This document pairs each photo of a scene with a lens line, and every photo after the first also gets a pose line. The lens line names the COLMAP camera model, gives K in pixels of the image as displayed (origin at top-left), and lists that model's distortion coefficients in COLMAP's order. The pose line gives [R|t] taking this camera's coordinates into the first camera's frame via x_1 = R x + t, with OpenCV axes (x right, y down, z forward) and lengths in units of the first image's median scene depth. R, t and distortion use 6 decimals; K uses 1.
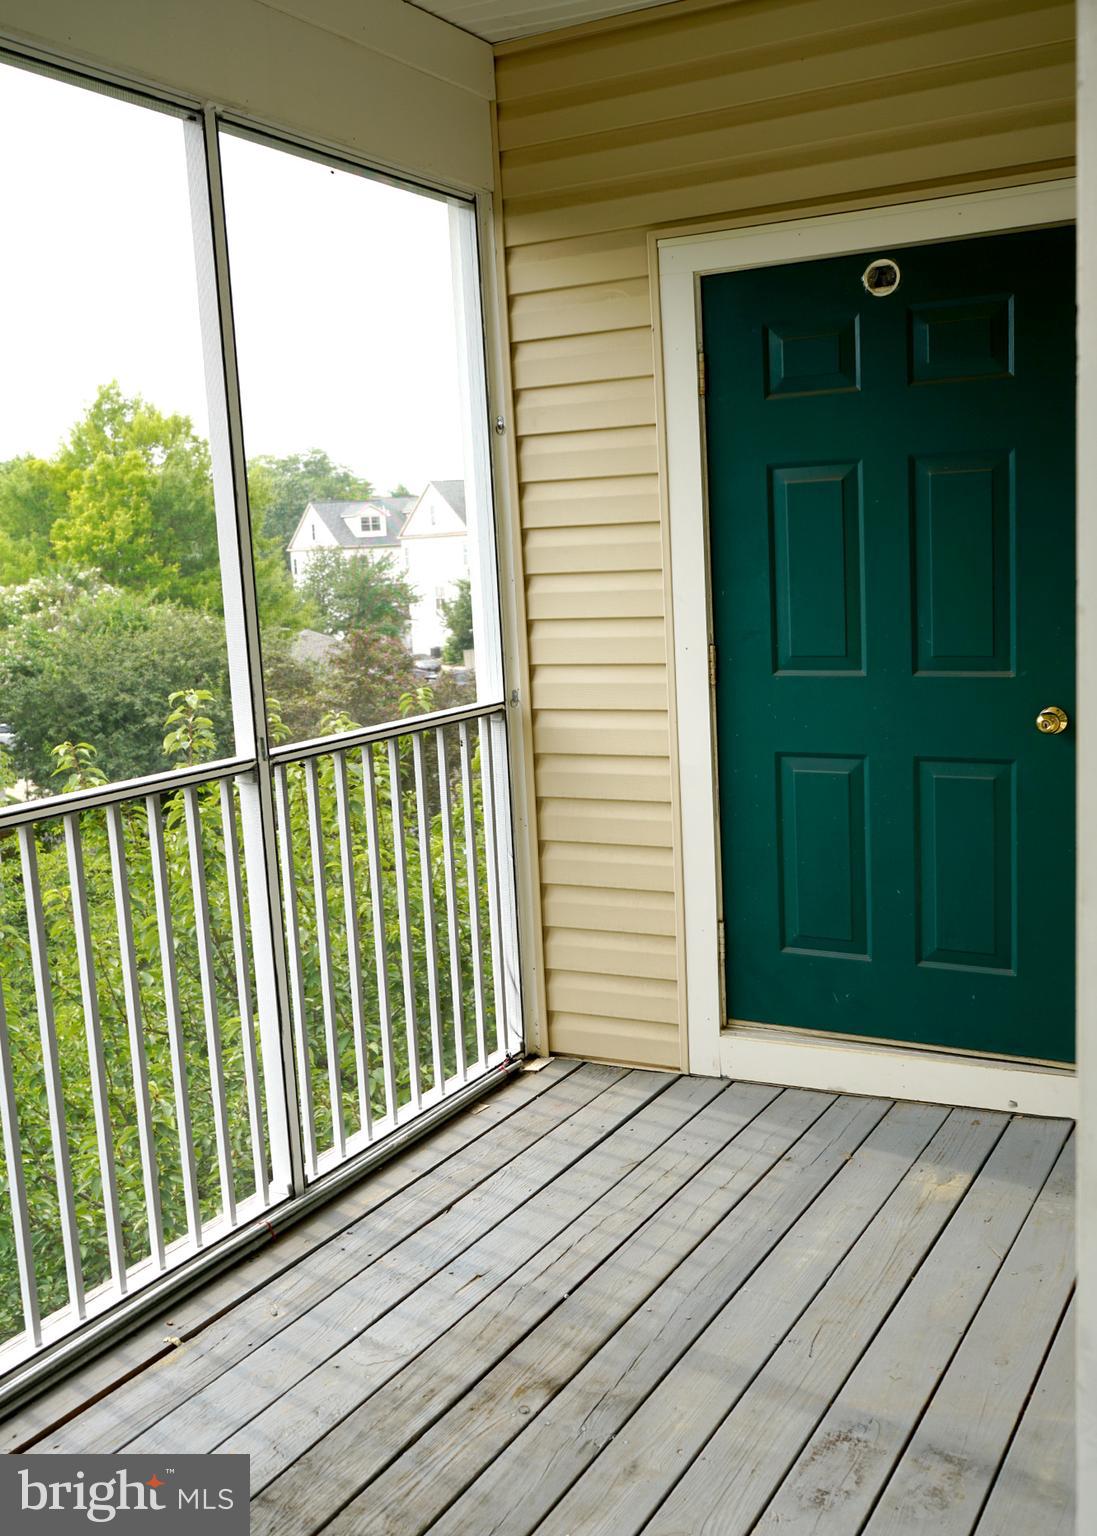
lens RADIAL K [[1206.1, 0, 550.2], [0, 1206.1, 716.1], [0, 0, 1]] dist [-0.009786, -0.000607]
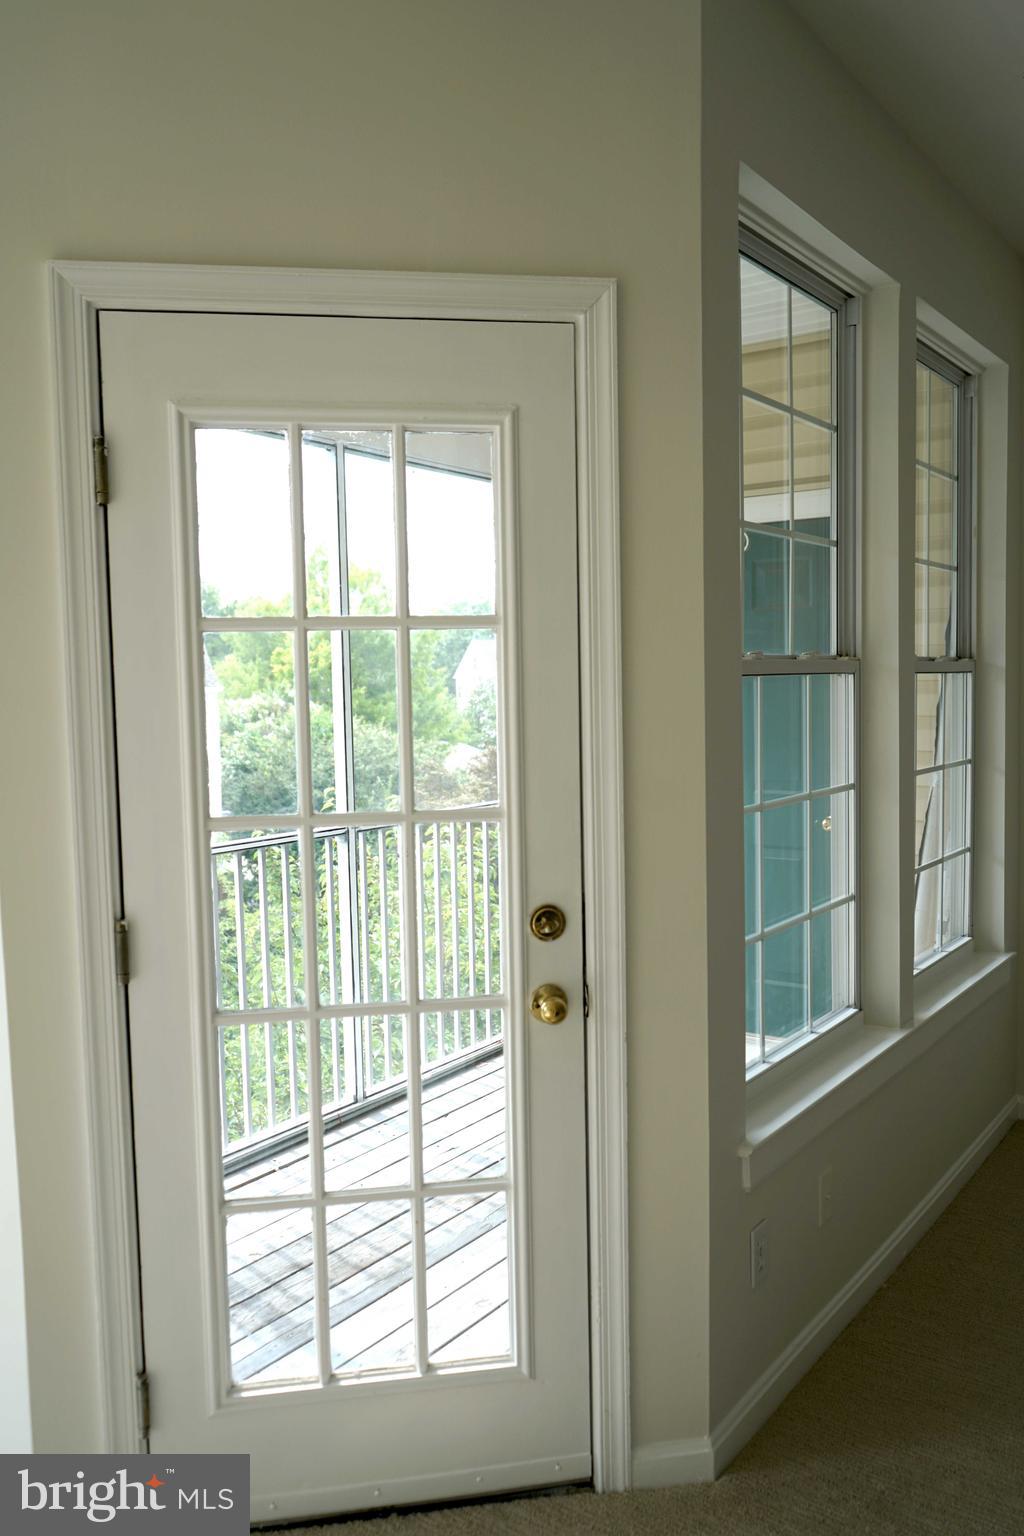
lens RADIAL K [[1231.9, 0, 512.0], [0, 1231.9, 768.0], [0, 0, 1]] dist [0.004820, 0.001105]
pose [[0.976928, 0.040659, -0.209662, 0.106691], [-0.051439, 0.997606, -0.046217, 0.006955], [0.207281, 0.055935, 0.976681, -0.197624]]
